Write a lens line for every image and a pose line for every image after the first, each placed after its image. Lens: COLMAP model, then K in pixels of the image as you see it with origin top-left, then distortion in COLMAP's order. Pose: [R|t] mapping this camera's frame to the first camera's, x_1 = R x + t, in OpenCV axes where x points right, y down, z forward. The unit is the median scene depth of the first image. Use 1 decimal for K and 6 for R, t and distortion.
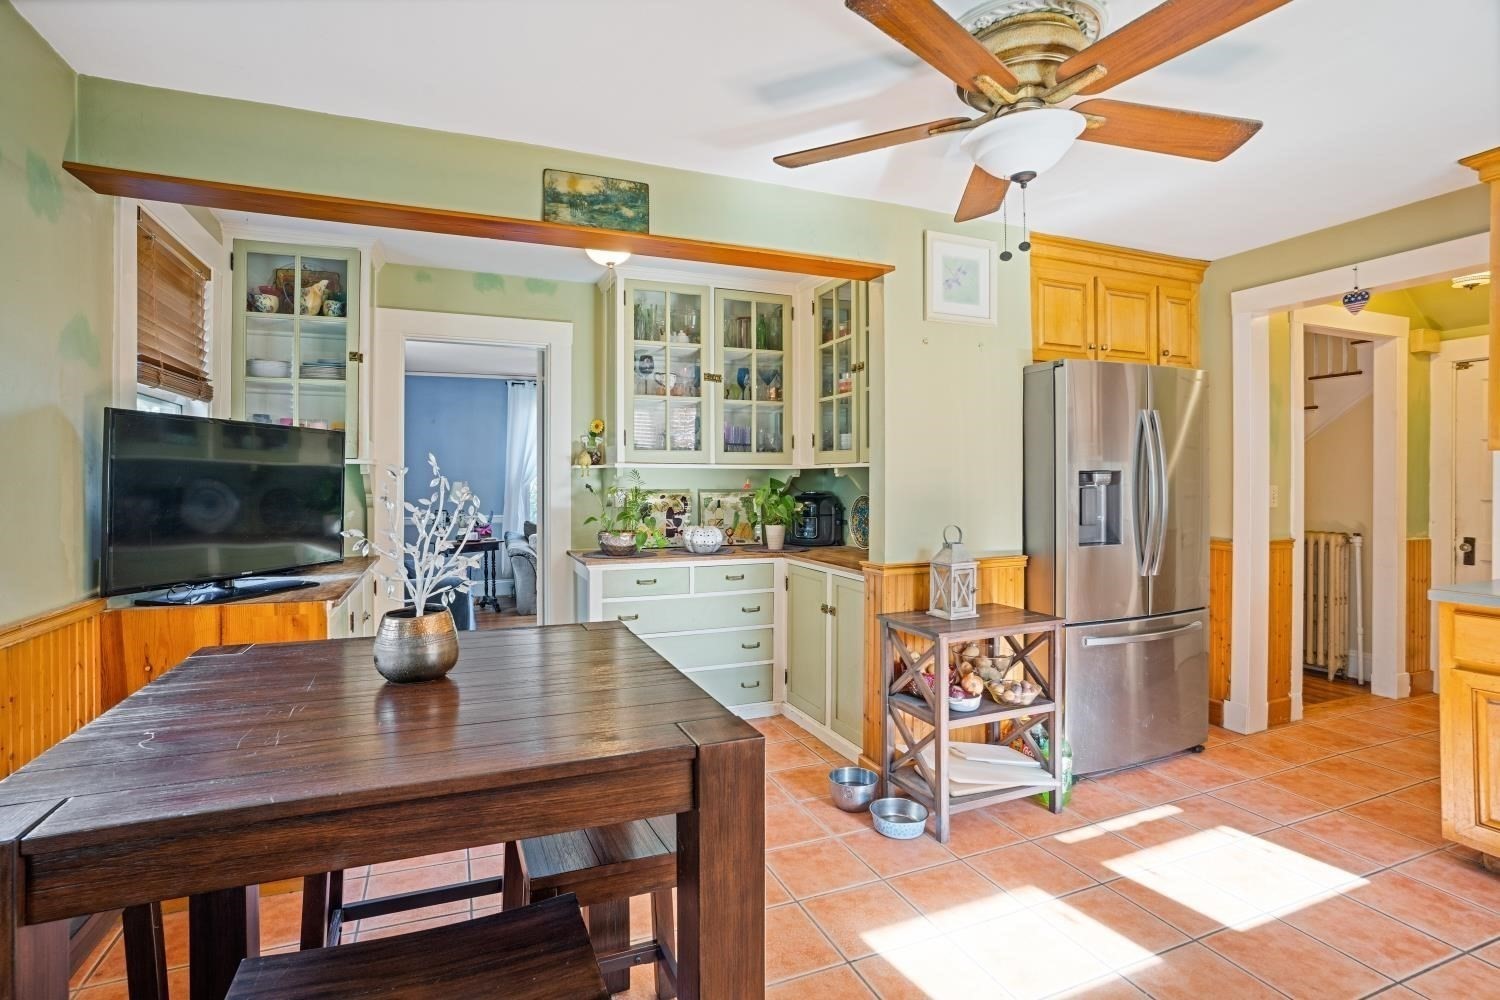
lens RADIAL K [[716.0, 0, 747.2], [0, 716.0, 472.2], [0, 0, 1]] dist [-0.000294, 0.000152]
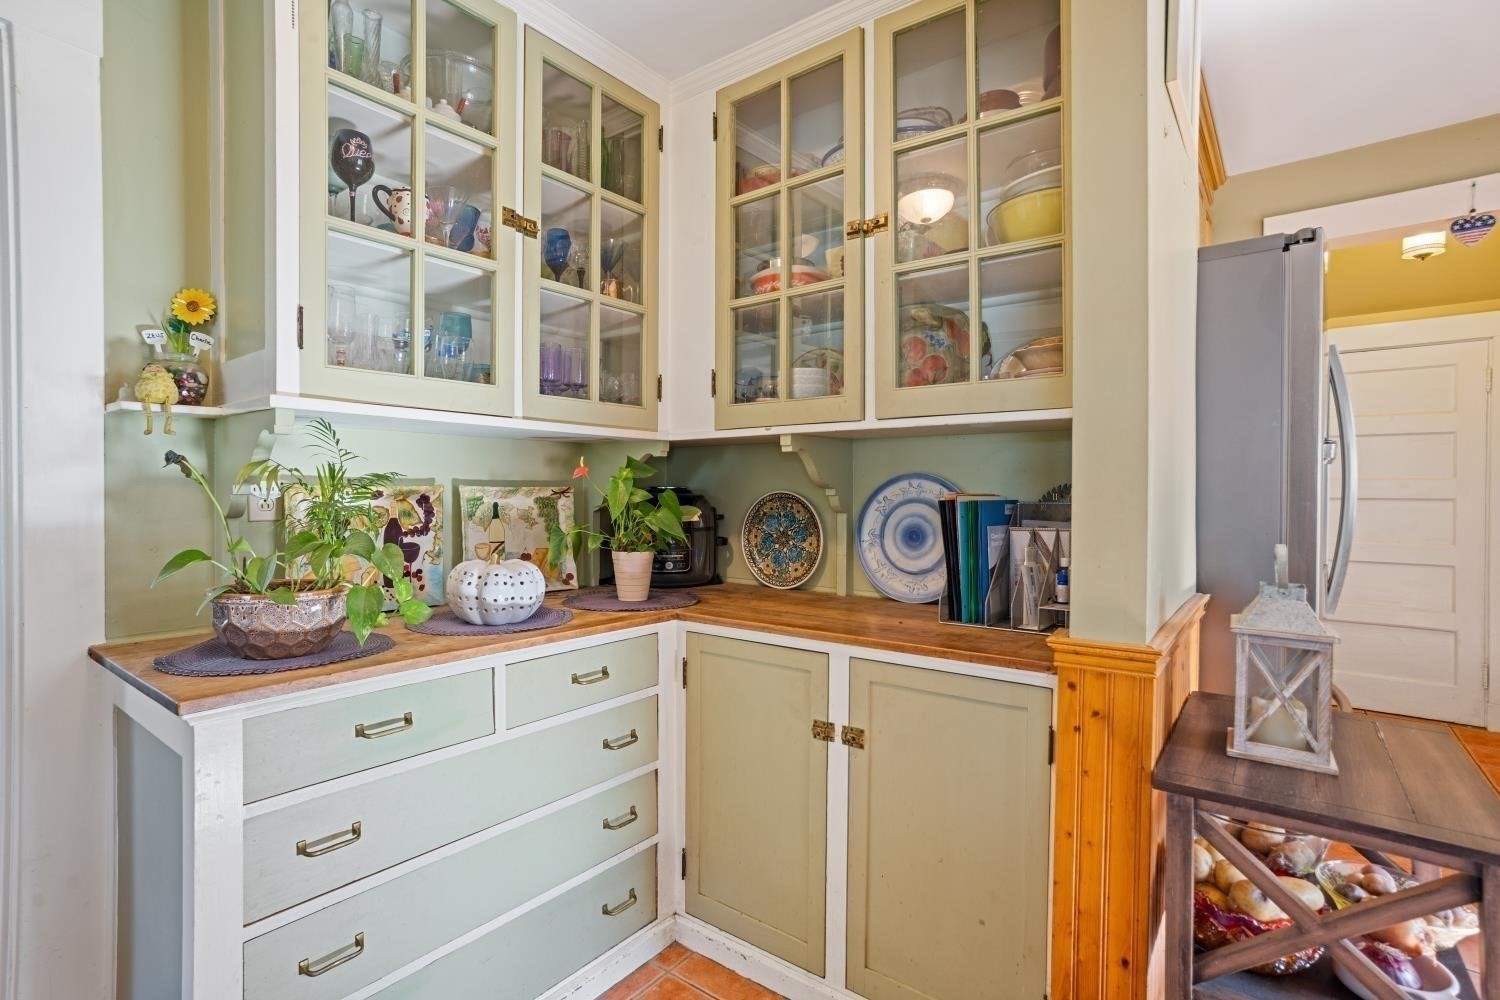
lens RADIAL K [[712.5, 0, 734.0], [0, 712.5, 494.5], [0, 0, 1]] dist [-0.045123, 0.027499]
pose [[0.872869, 0.000295, 0.487954, -0.145286], [-0.006912, 0.999907, 0.011758, 0.029326], [-0.487905, -0.013636, 0.872790, 0.555305]]
